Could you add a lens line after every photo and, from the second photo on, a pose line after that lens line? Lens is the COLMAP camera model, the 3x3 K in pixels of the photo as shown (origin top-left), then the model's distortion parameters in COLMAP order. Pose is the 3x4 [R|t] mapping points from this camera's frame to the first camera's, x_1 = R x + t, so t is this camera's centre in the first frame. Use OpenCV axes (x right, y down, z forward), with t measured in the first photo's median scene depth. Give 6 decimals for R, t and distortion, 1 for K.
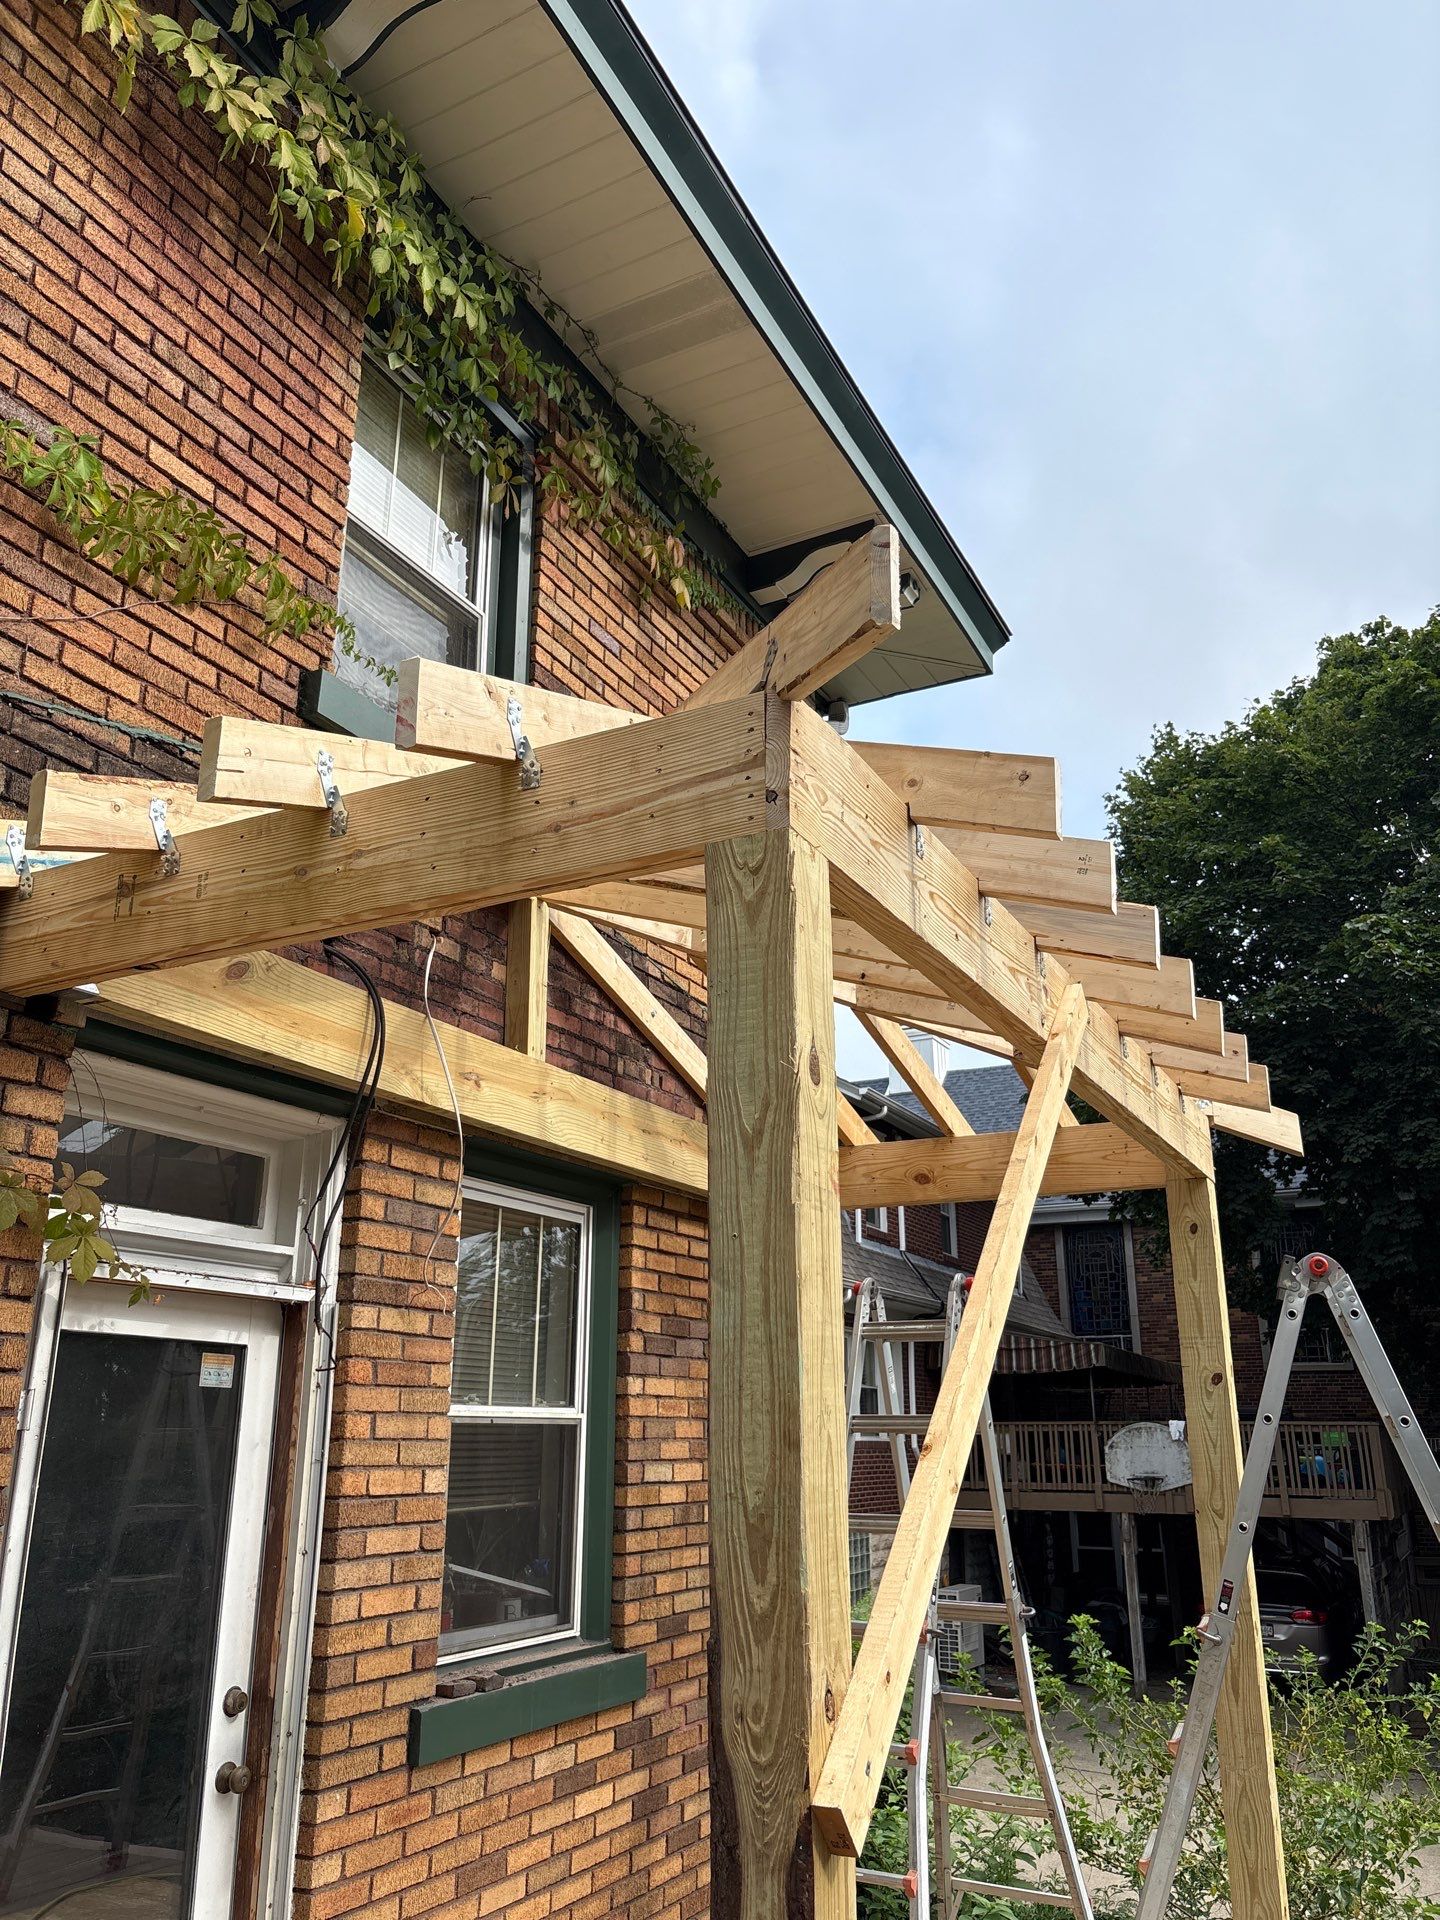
lens RADIAL K [[1465.0, 0, 728.1], [0, 1465.0, 966.5], [0, 0, 1]] dist [0.034079, -0.029255]
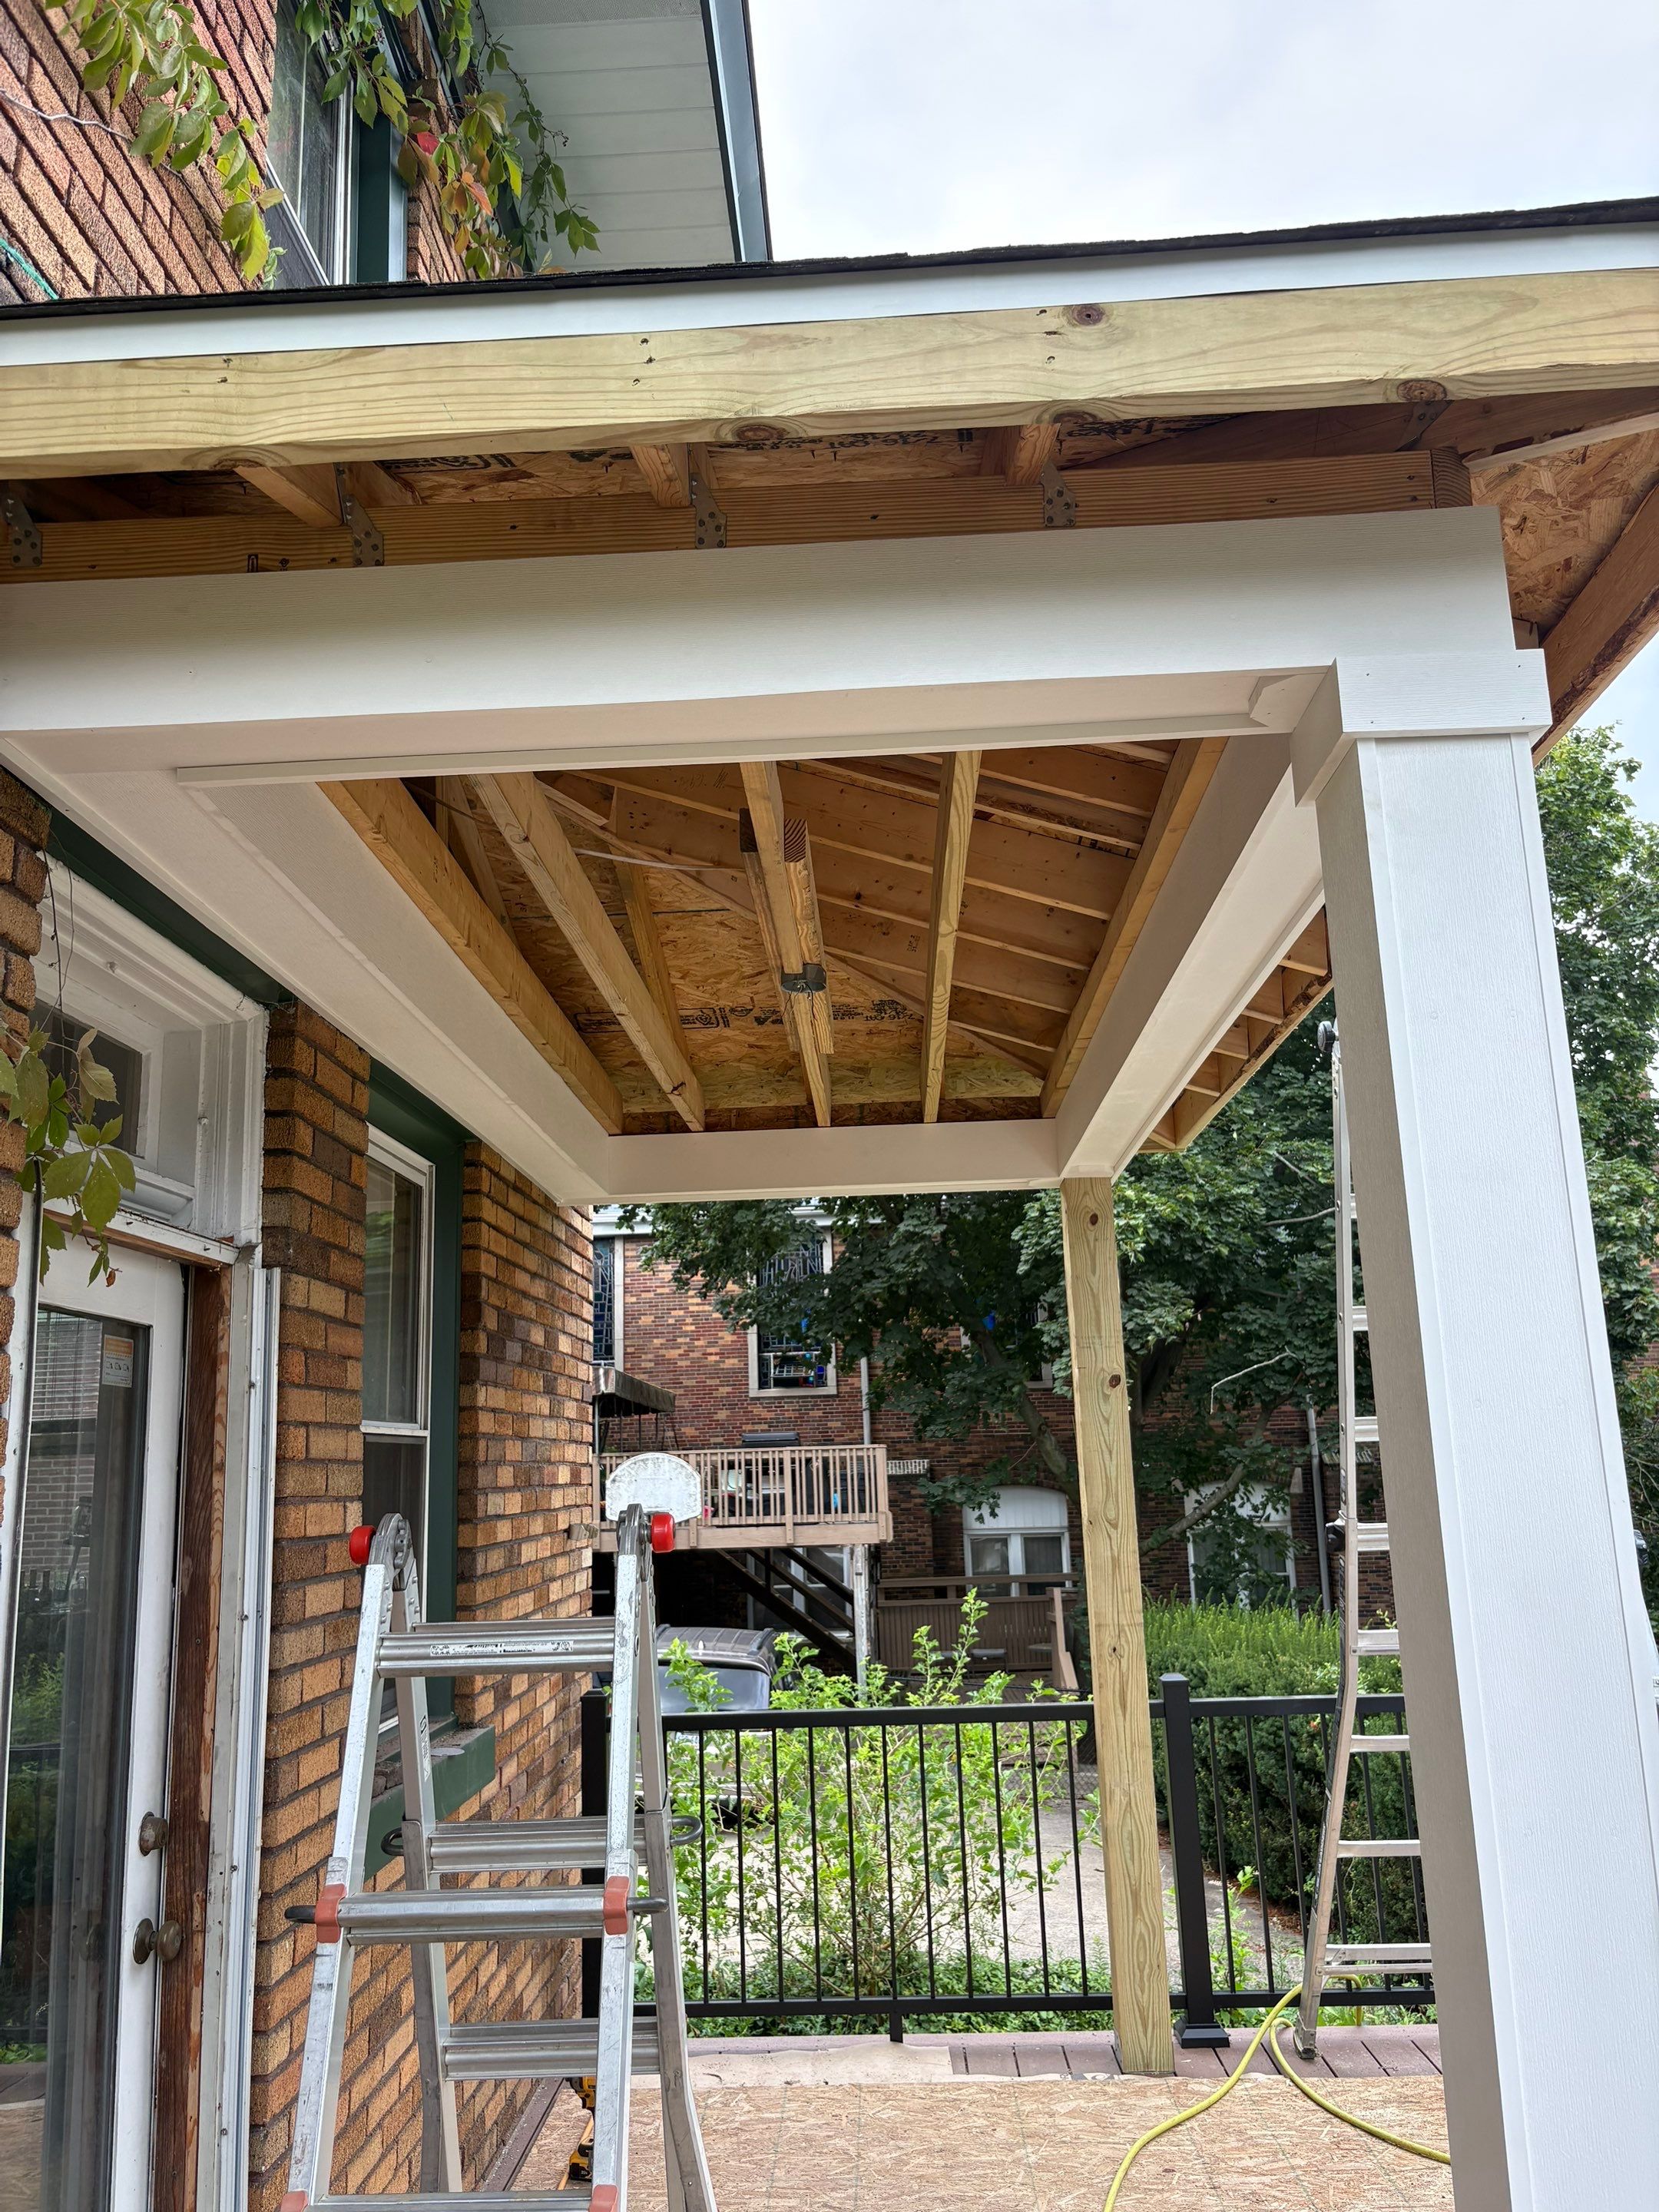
lens RADIAL K [[1687.8, 0, 831.3], [0, 1687.8, 1115.0], [0, 0, 1]] dist [0.034079, -0.029255]
pose [[0.906220, 0.058747, 0.418705, -0.287032], [-0.099242, 0.992189, 0.075582, 0.055530], [-0.410994, -0.110047, 0.904972, 0.141542]]
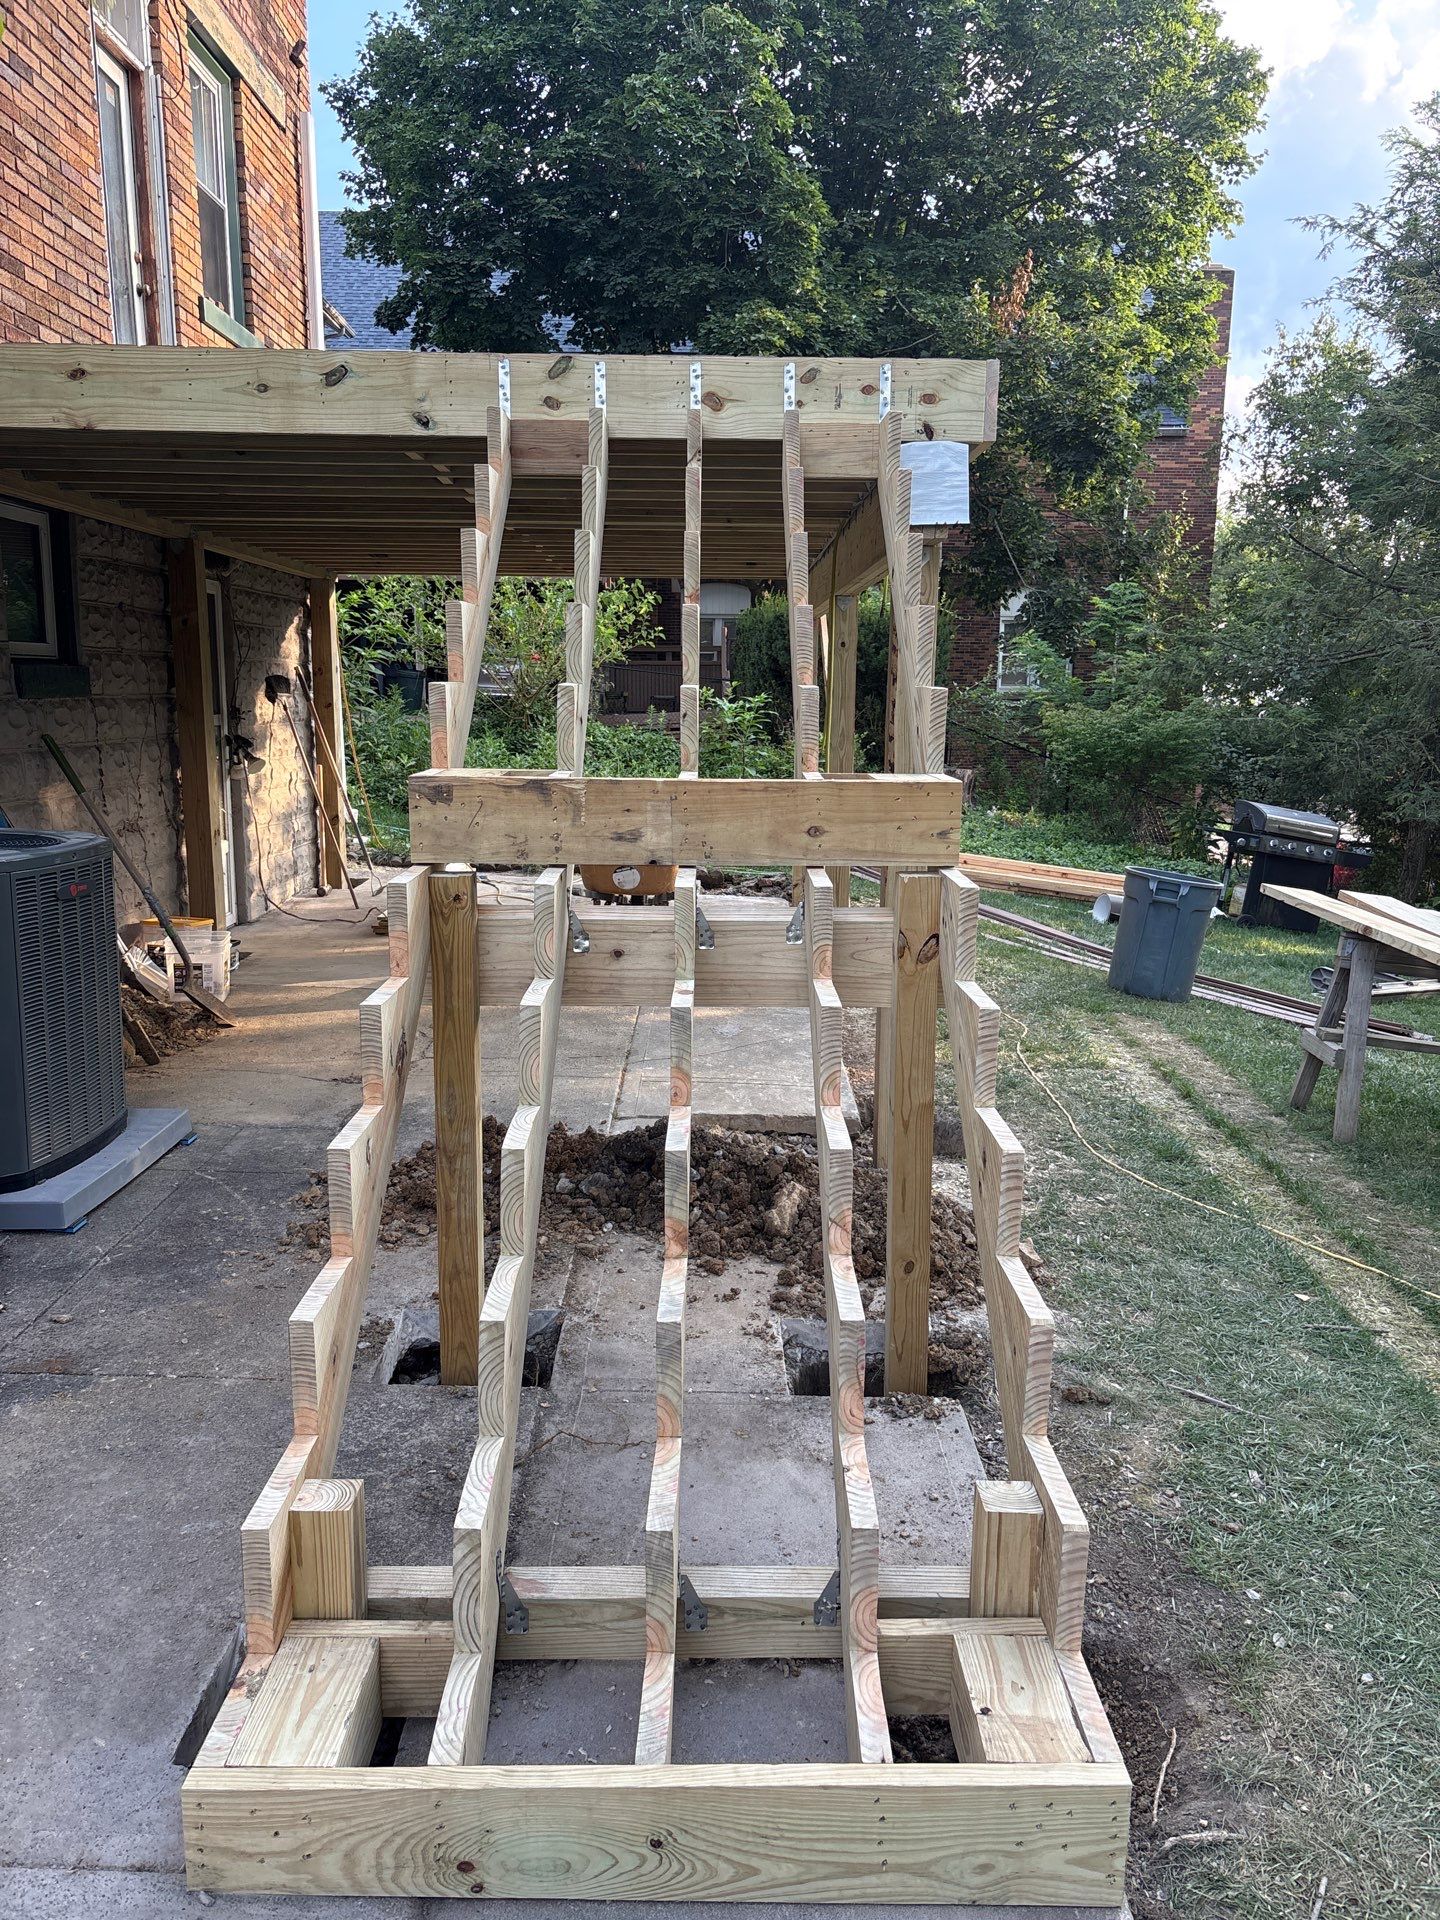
lens RADIAL K [[1465.0, 0, 728.0], [0, 1465.0, 976.2], [0, 0, 1]] dist [0.034079, -0.029255]
pose [[0.887395, -0.080983, 0.453842, -0.448588], [-0.149871, 0.880300, 0.450122, 0.220111], [-0.435970, -0.467453, 0.769037, -1.188832]]
